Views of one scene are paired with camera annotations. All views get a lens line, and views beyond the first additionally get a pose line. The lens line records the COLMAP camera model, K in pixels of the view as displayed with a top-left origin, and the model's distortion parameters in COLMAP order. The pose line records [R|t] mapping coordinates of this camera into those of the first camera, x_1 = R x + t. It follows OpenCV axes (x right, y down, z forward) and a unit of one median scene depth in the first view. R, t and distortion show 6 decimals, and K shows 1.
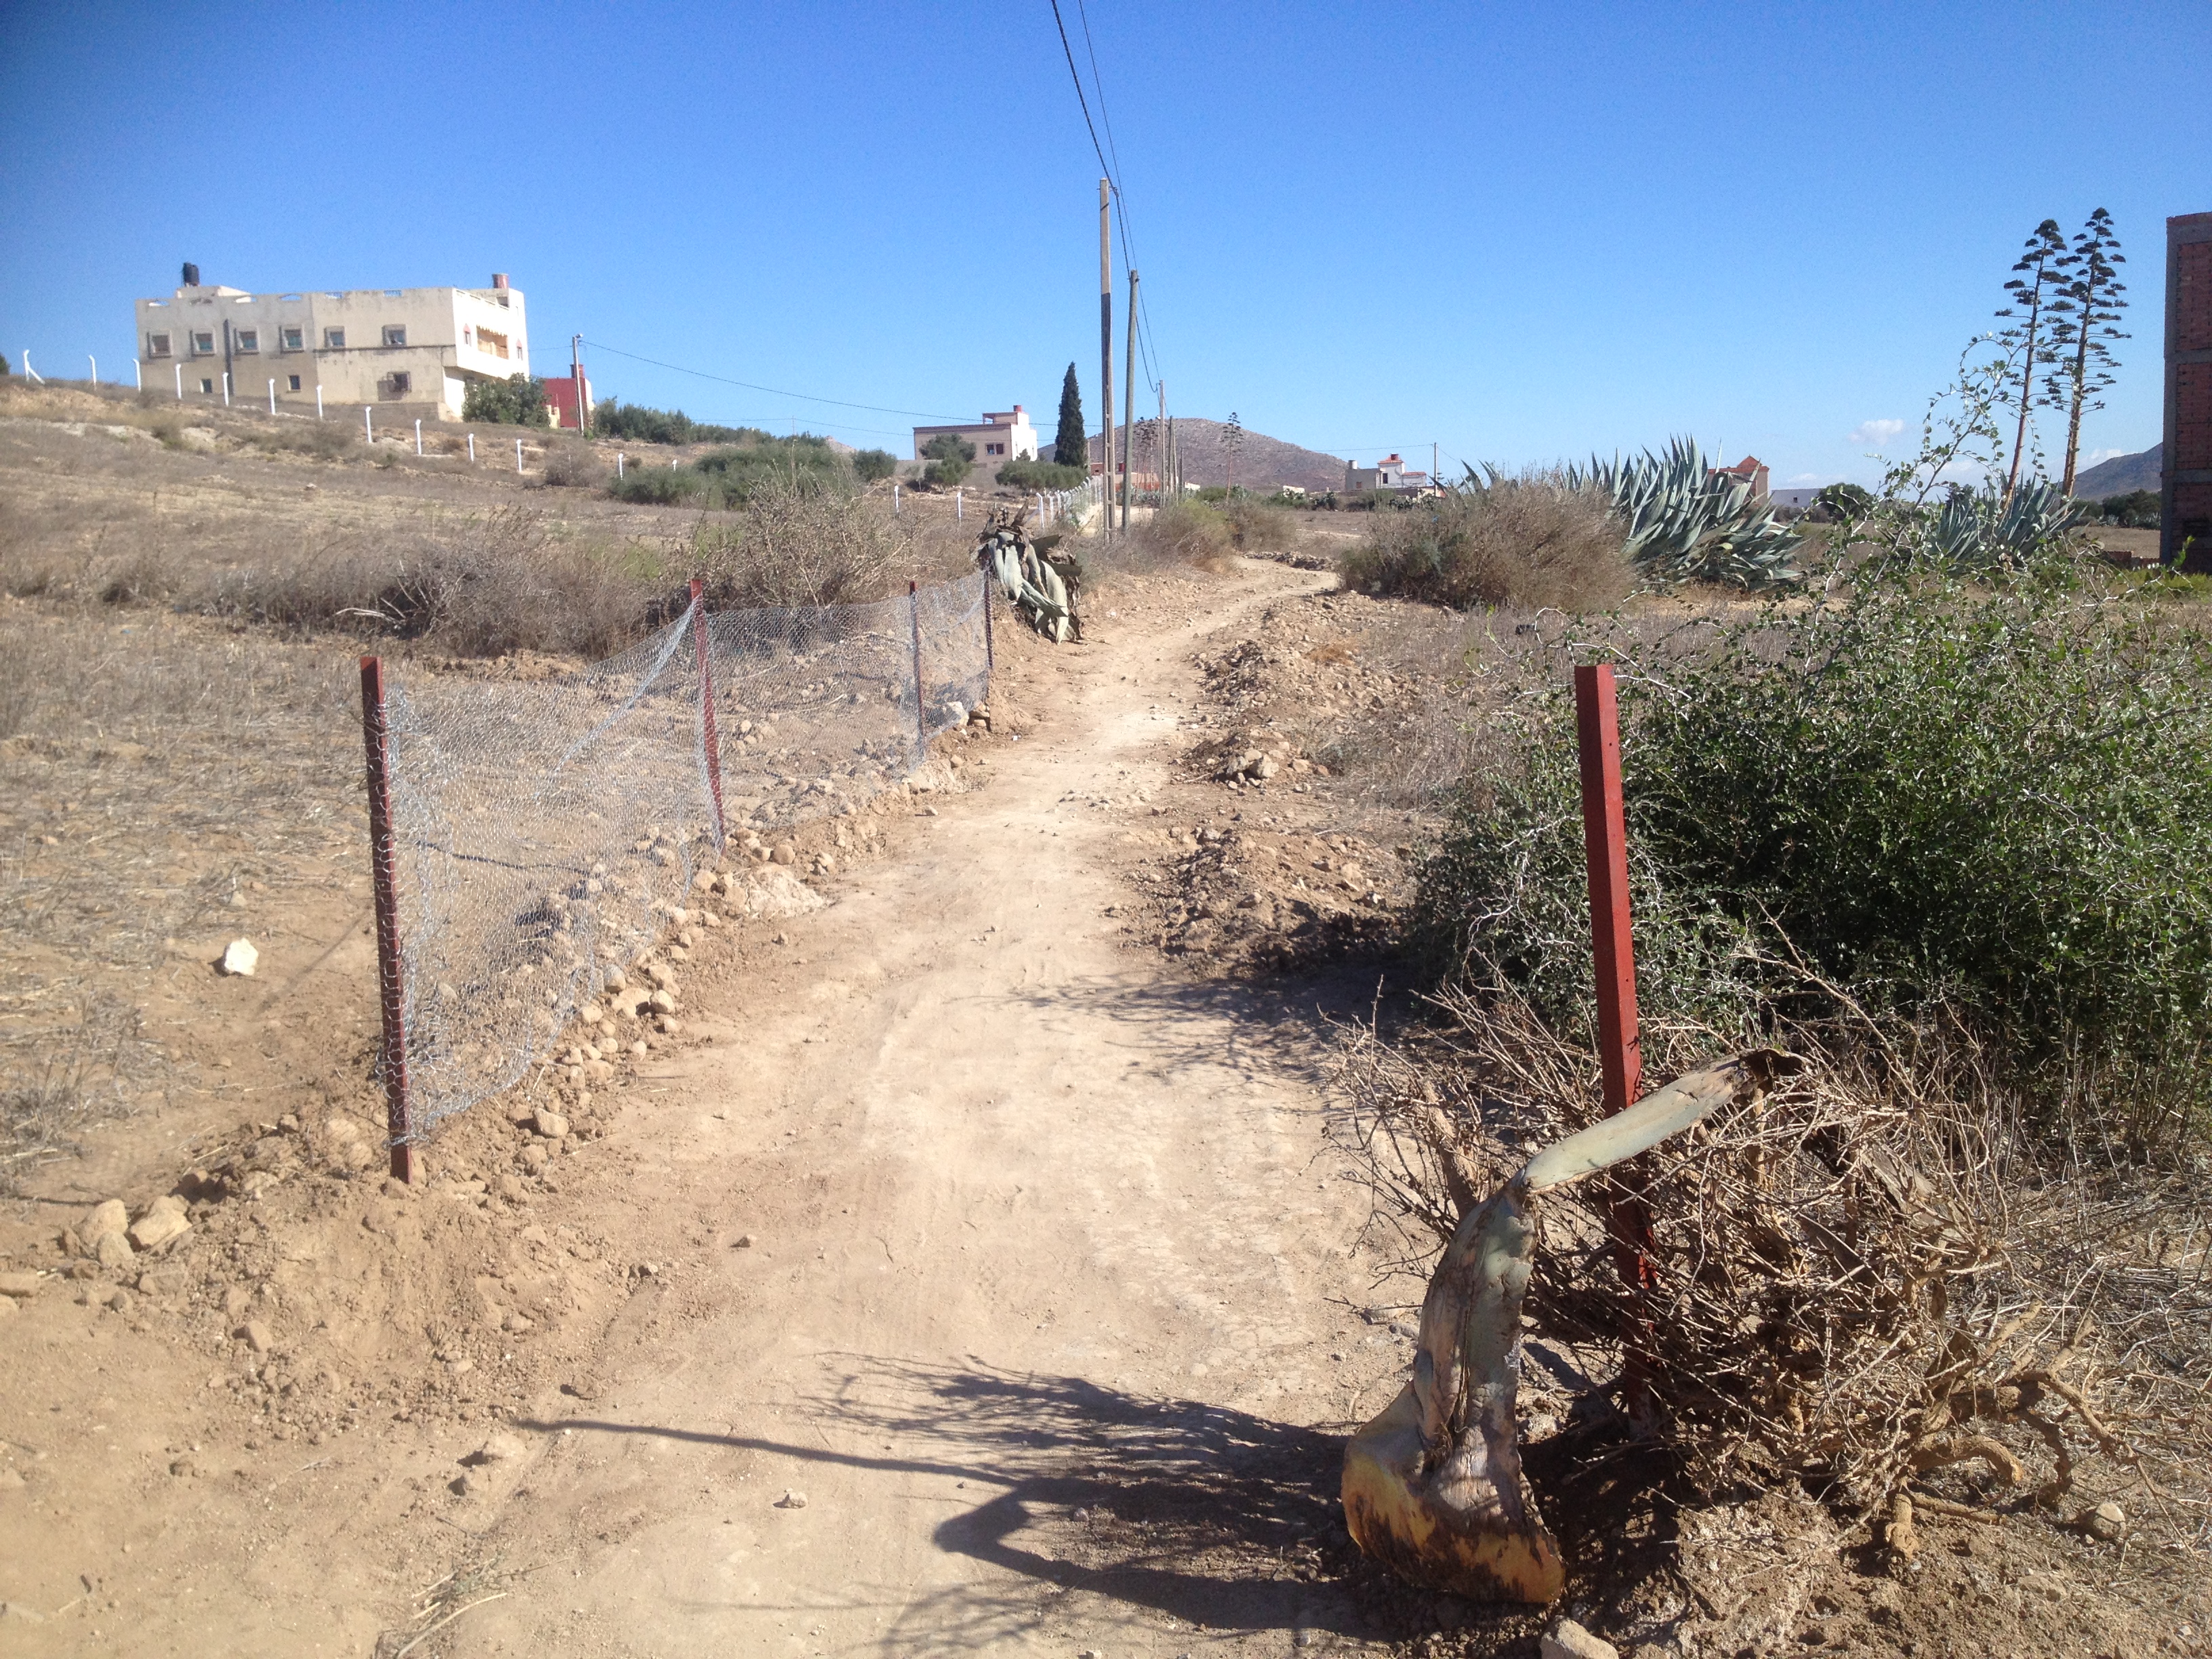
lens RADIAL K [[2112.4, 0, 1120.8], [0, 2112.4, 836.9], [0, 0, 1]] dist [0.194691, -0.445676]
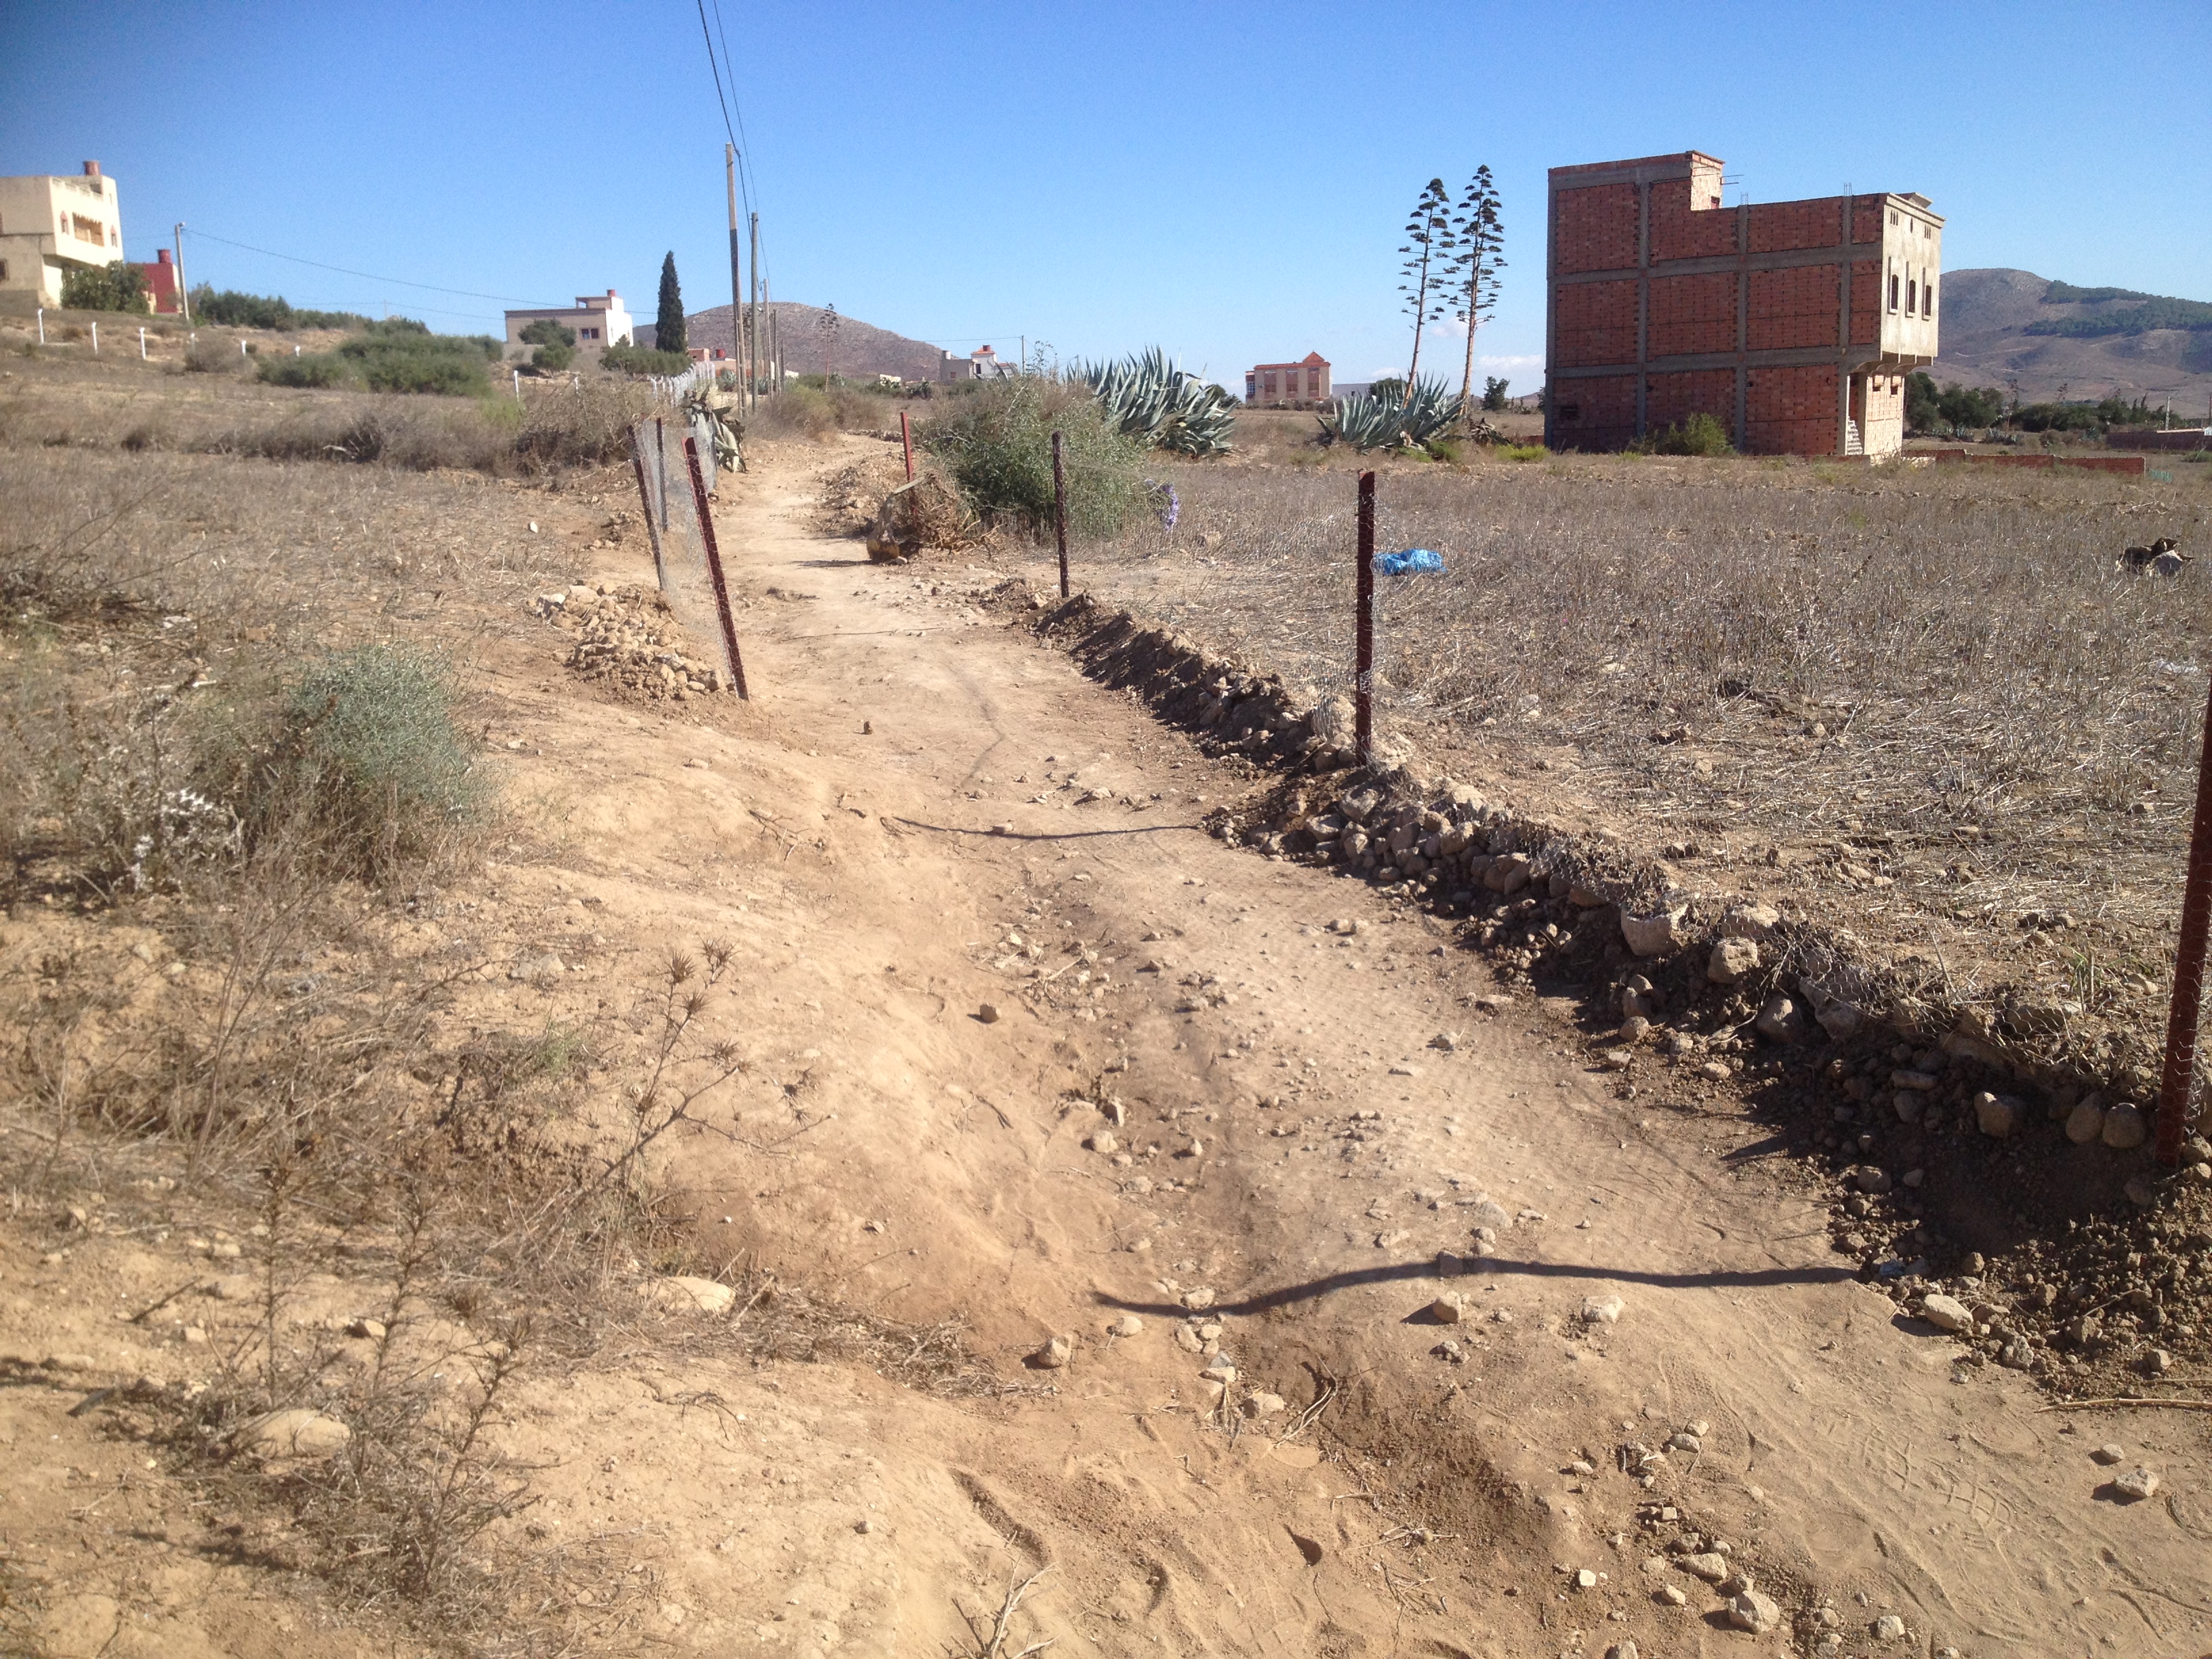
lens RADIAL K [[2125.0, 0, 1117.9], [0, 2125.0, 848.0], [0, 0, 1]] dist [0.224022, -0.541771]
pose [[0.983629, -0.036192, 0.176534, -0.016652], [0.026770, 0.998102, 0.055465, 0.047207], [-0.178206, -0.049831, 0.982731, -0.293327]]
